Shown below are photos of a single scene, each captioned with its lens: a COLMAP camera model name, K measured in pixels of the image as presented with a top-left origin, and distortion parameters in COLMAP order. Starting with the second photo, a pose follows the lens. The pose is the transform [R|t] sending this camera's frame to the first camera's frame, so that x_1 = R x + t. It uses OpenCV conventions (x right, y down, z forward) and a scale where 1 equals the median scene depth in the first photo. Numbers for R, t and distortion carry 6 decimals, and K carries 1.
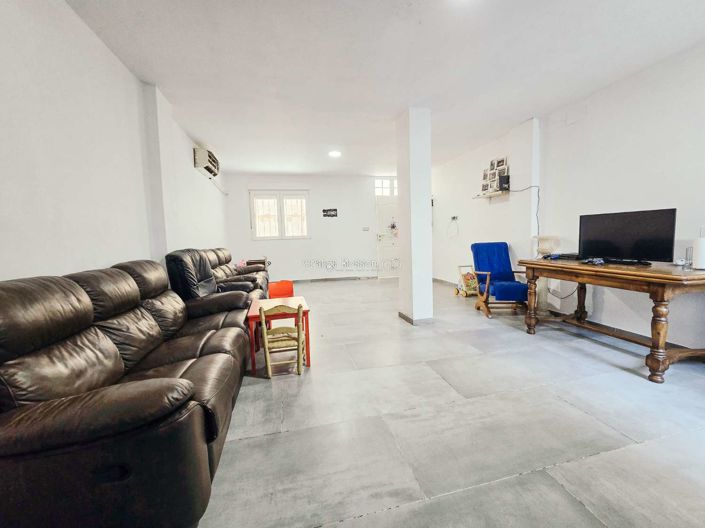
lens RADIAL K [[289.9, 0, 355.3], [0, 289.9, 257.2], [0, 0, 1]] dist [-0.001120, -0.001608]
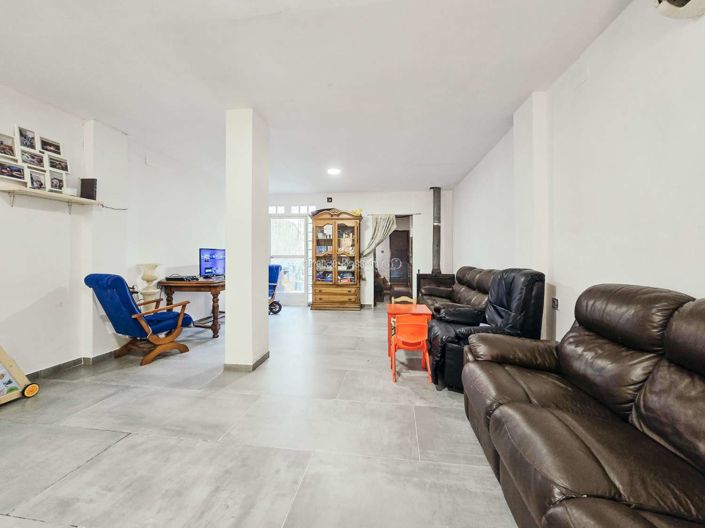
lens RADIAL K [[289.9, 0, 353.8], [0, 289.9, 260.3], [0, 0, 1]] dist [-0.001120, -0.001608]
pose [[-0.920326, 0.011198, 0.390993, -0.344914], [0.044101, 0.996187, 0.075276, -0.109485], [-0.388659, 0.086522, -0.917310, 1.413156]]
